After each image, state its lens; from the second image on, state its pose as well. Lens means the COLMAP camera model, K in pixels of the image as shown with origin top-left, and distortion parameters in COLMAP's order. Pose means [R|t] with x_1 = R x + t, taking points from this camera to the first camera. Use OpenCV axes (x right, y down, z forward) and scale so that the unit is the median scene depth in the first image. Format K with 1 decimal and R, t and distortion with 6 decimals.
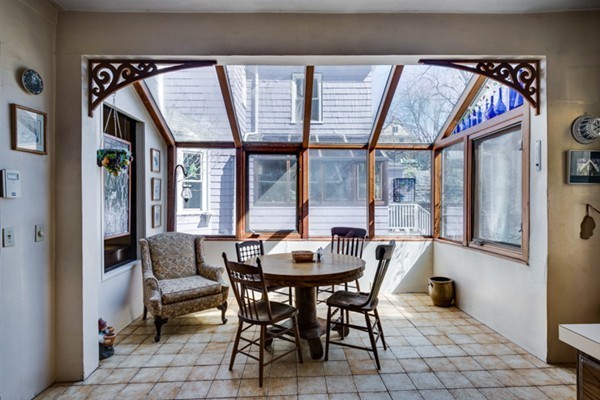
lens RADIAL K [[309.9, 0, 300.0], [0, 309.9, 200.0], [0, 0, 1]] dist [-0.001180, -0.000292]
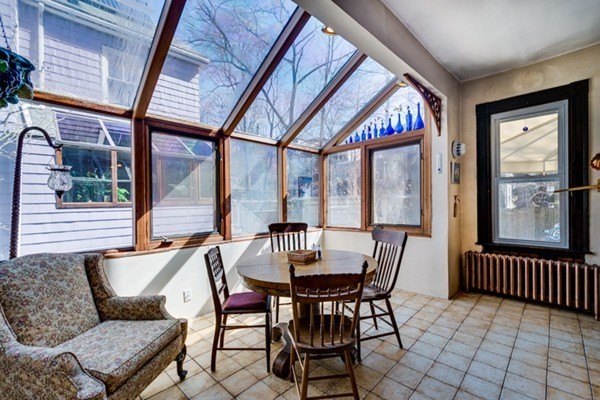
lens RADIAL K [[266.8, 0, 300.0], [0, 266.8, 200.0], [0, 0, 1]] dist [-0.000785, -0.000134]
pose [[0.708554, -0.006636, 0.705625, -0.371762], [0.011367, 0.999933, -0.002010, 0.017169], [-0.705565, 0.009445, 0.708582, 0.333739]]
